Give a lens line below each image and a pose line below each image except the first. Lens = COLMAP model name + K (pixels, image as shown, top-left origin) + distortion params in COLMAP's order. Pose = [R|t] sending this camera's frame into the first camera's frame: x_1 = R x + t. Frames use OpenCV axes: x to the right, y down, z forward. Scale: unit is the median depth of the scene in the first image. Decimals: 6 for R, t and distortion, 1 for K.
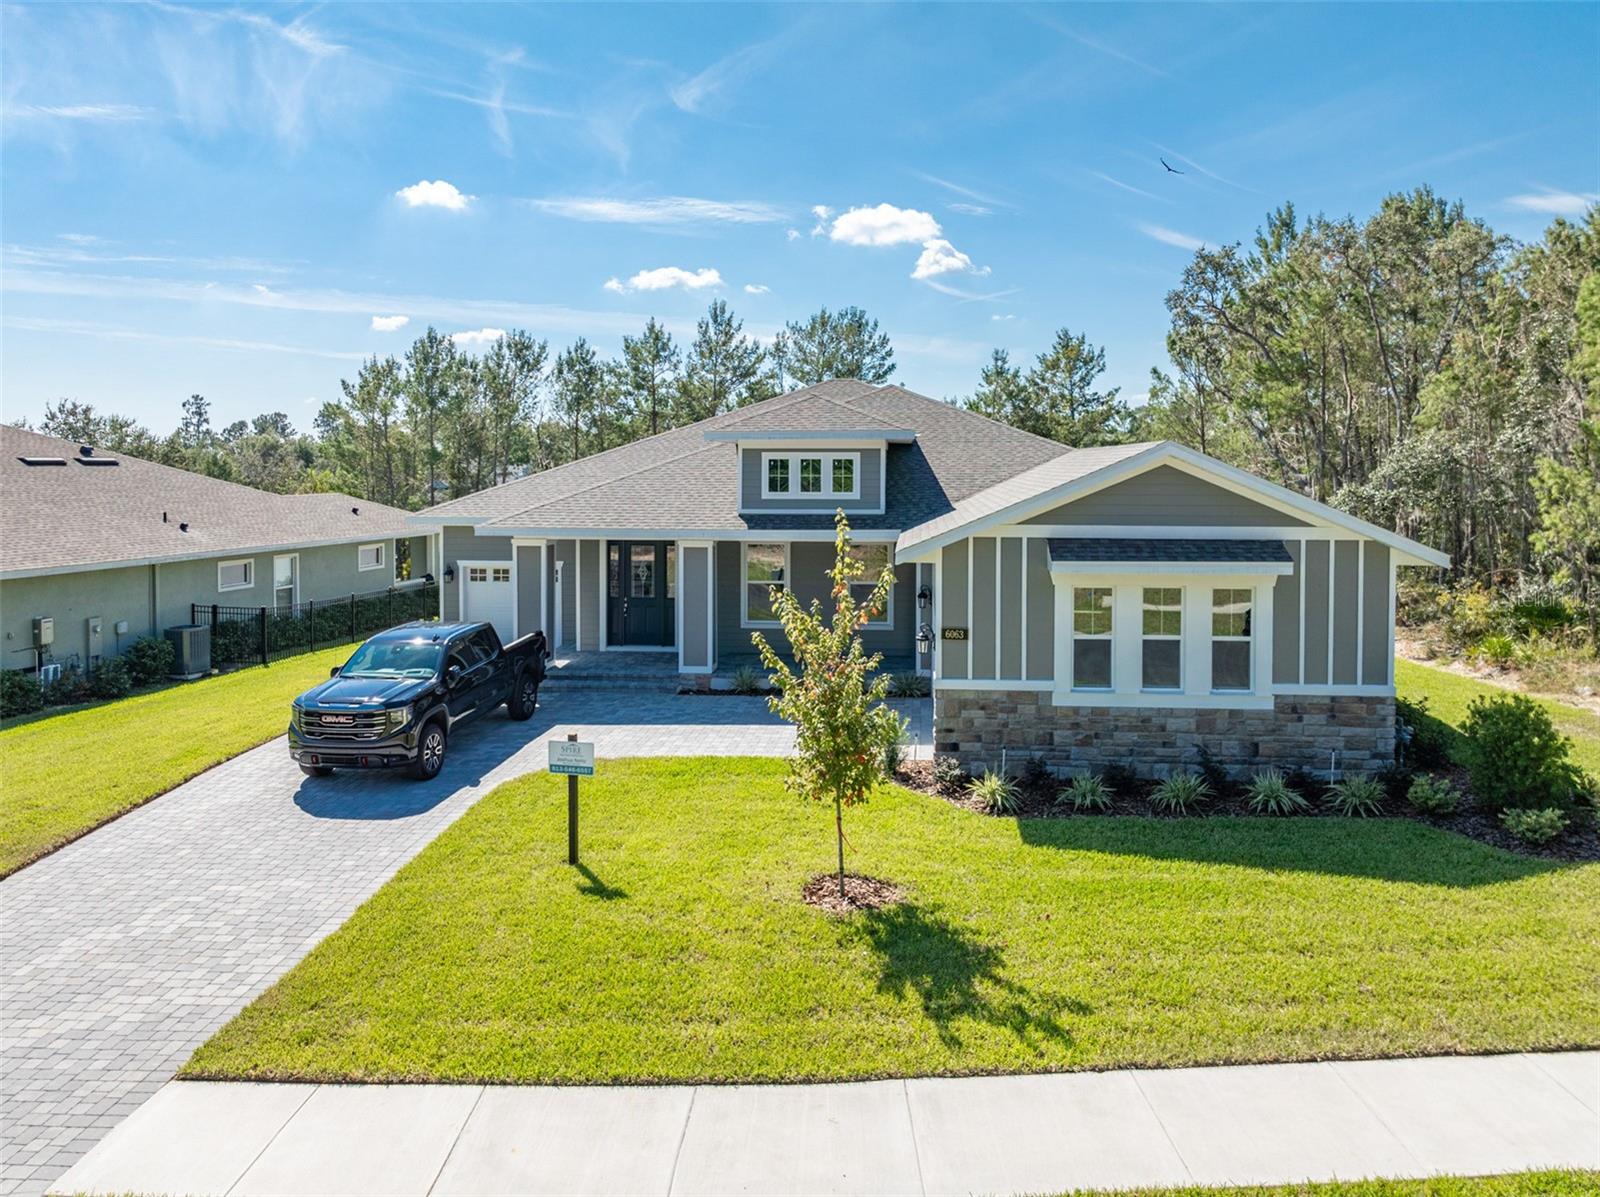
lens RADIAL K [[1123.8, 0, 800.0], [0, 1123.8, 598.5], [0, 0, 1]] dist [-0.002835, -0.003704]
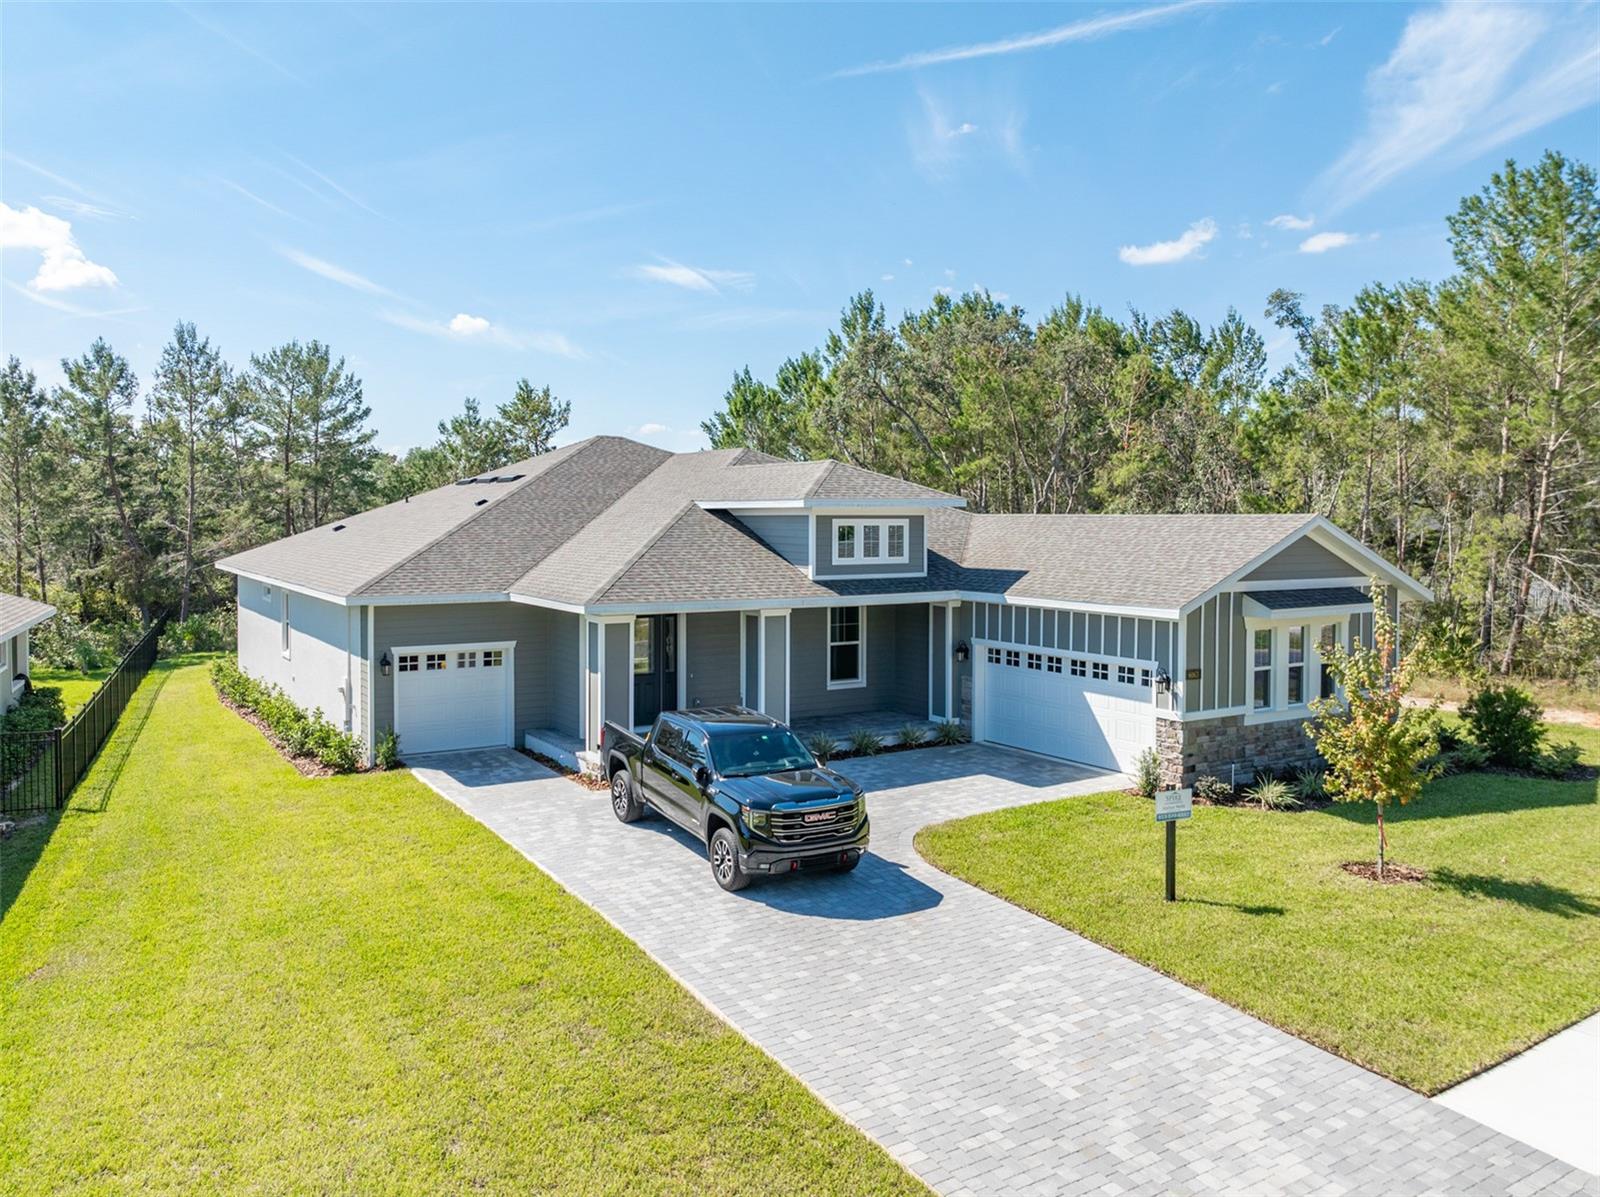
lens RADIAL K [[1192.5, 0, 800.0], [0, 1192.5, 598.5], [0, 0, 1]] dist [-0.013031, 0.005112]
pose [[0.811730, -0.038153, 0.582786, -0.947655], [0.066626, 0.997399, -0.027503, -0.042658], [-0.580220, 0.061154, 0.812160, 0.200829]]
